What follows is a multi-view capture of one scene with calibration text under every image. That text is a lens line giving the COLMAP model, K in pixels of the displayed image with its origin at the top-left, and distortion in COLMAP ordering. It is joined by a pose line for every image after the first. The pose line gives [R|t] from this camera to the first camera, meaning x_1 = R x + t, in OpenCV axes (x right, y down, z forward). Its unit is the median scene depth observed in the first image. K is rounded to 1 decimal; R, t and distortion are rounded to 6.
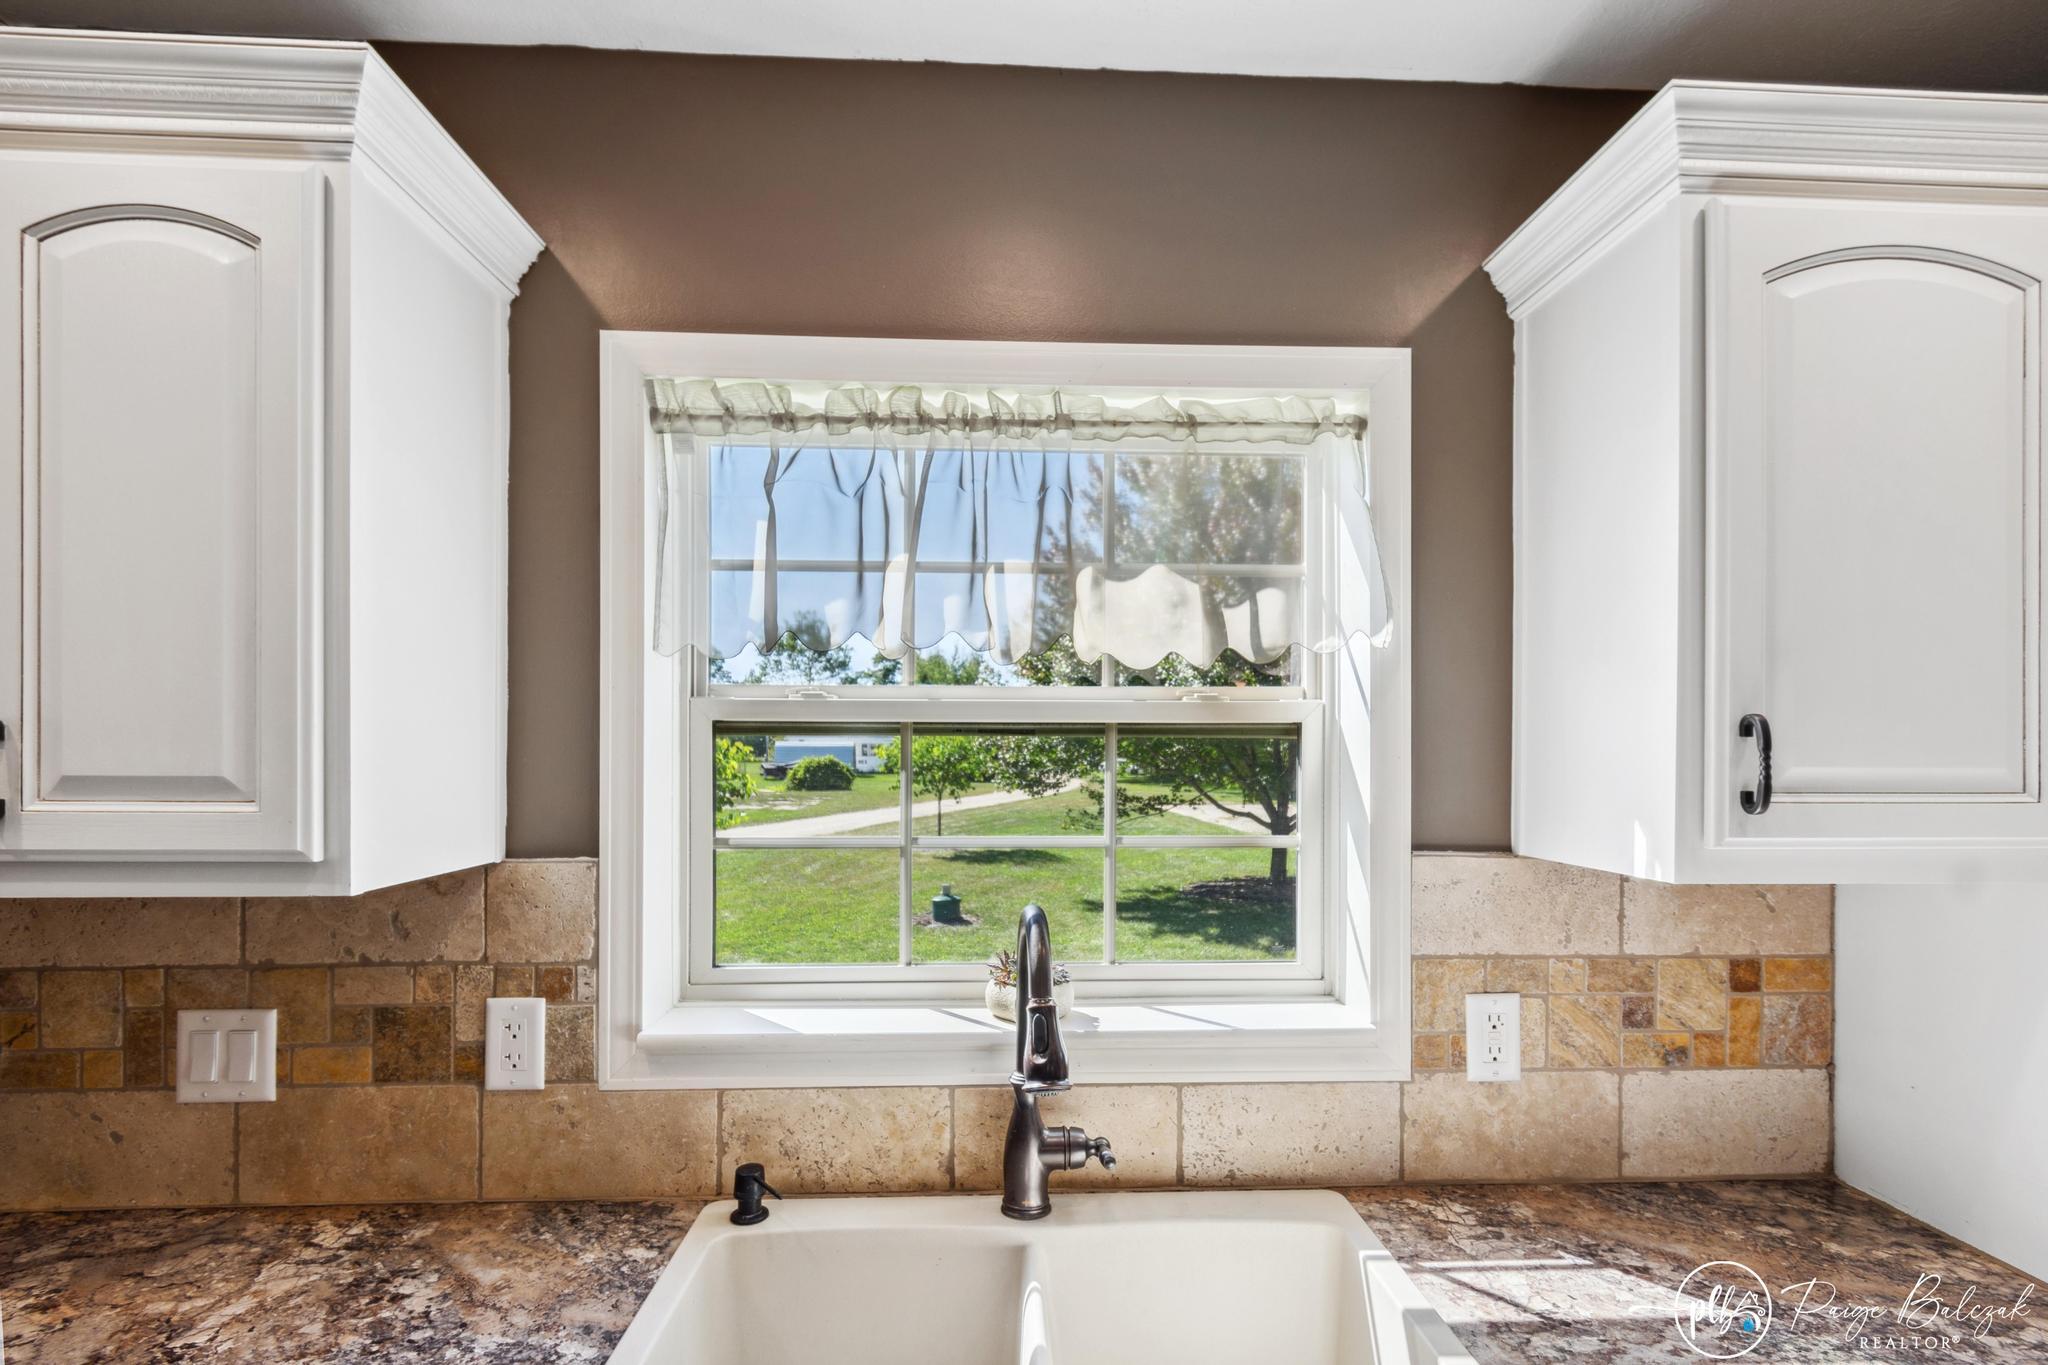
lens RADIAL K [[940.7, 0, 1032.0], [0, 940.7, 750.1], [0, 0, 1]] dist [0.001646, 0.000225]
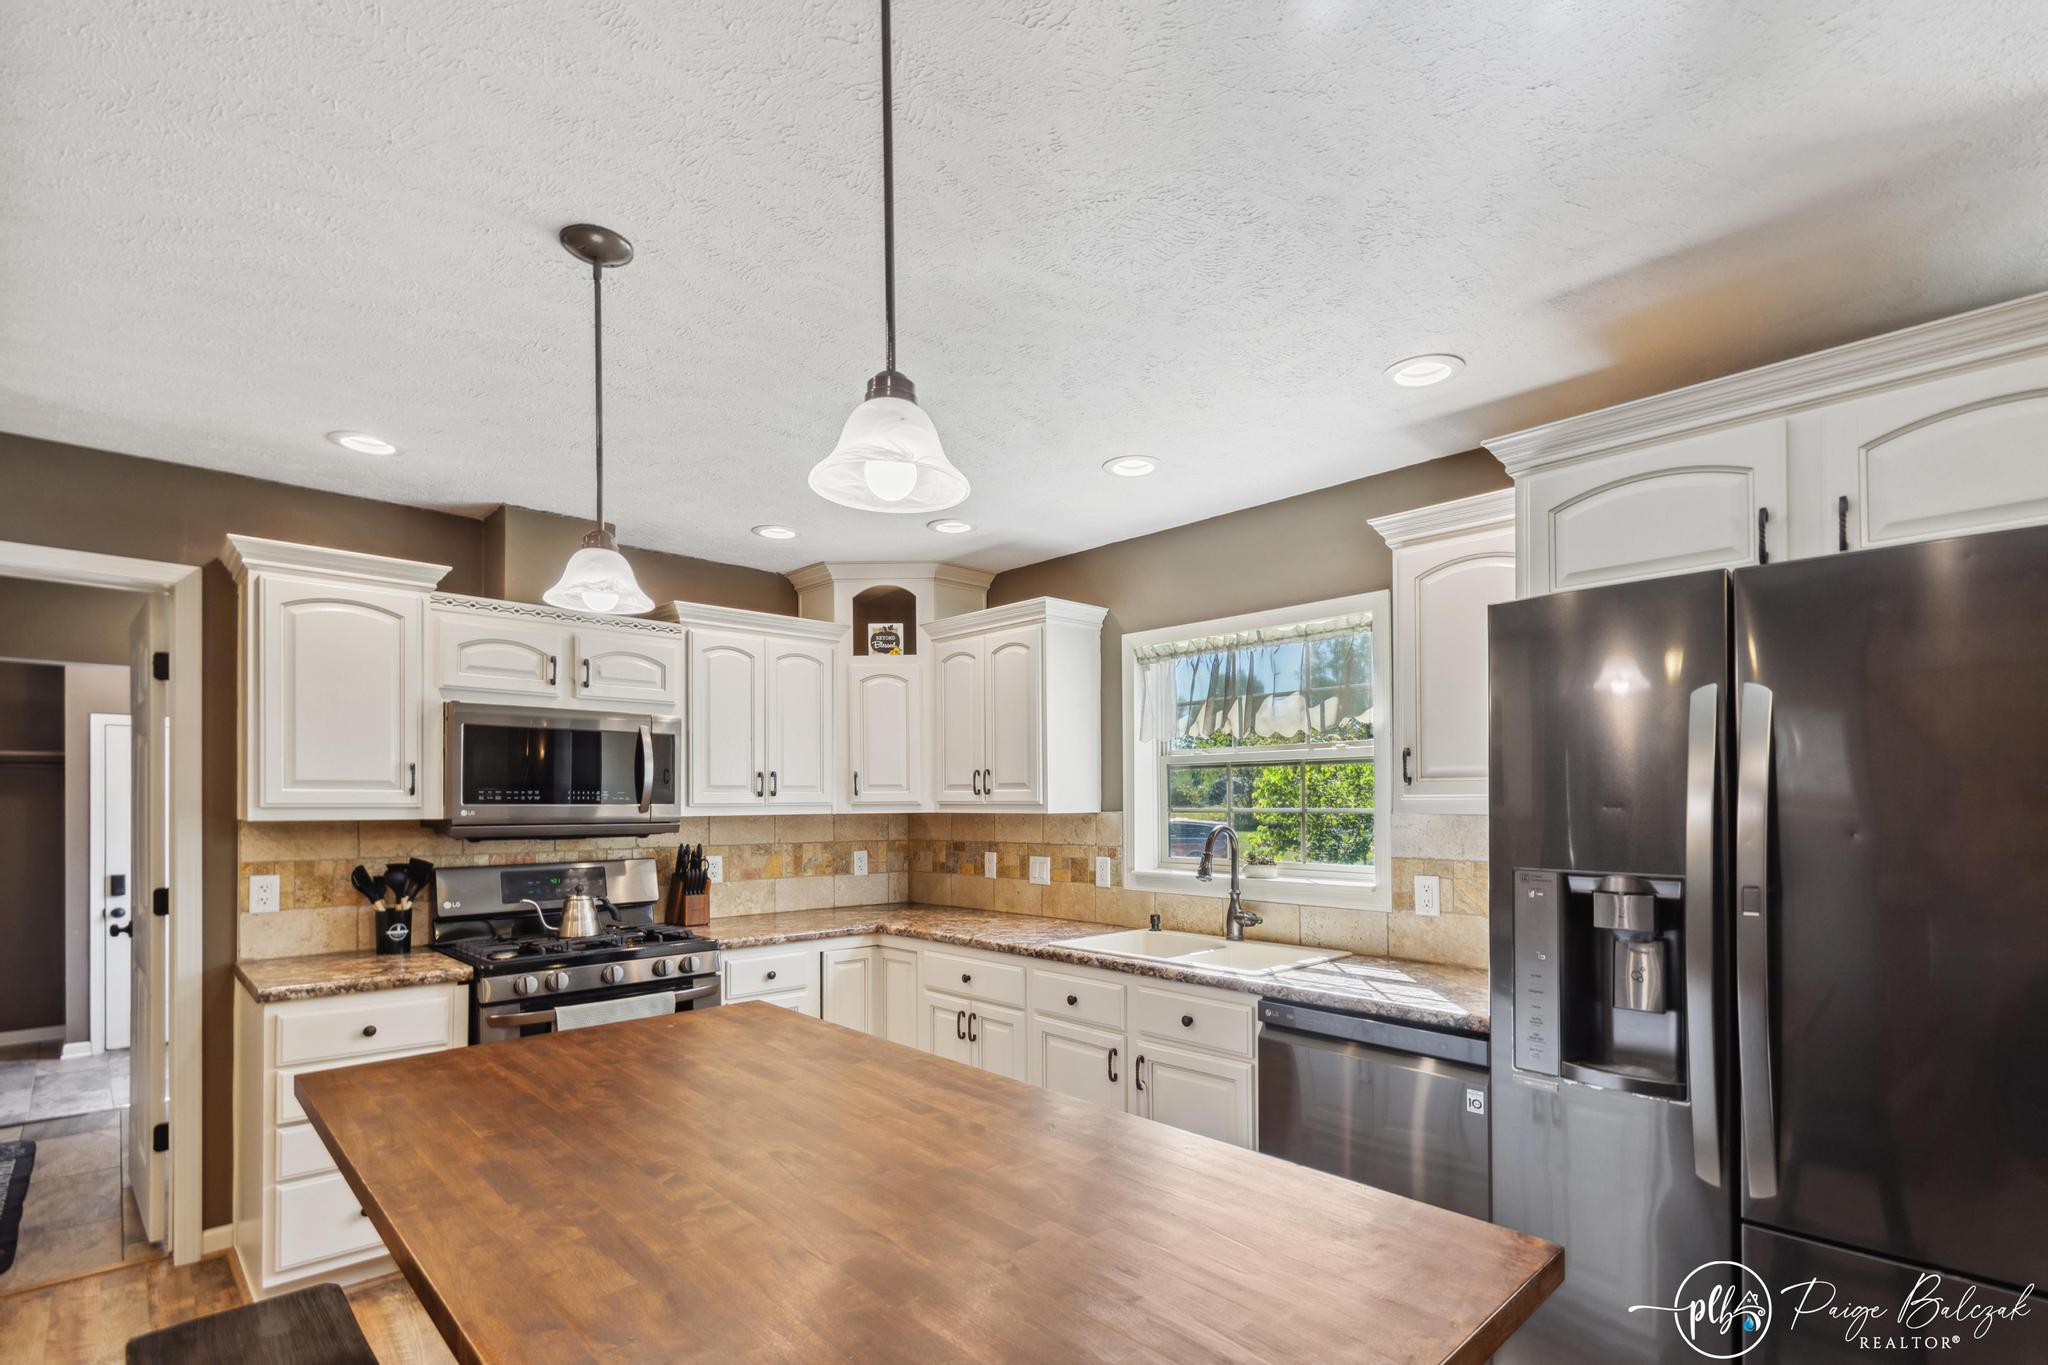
lens RADIAL K [[940.7, 0, 1012.1], [0, 940.7, 797.6], [0, 0, 1]] dist [0.001646, 0.000225]
pose [[0.643675, -0.008602, -0.765251, 1.592226], [0.007071, 0.999961, -0.005292, 0.083651], [0.765267, -0.002005, 0.643710, -1.186102]]
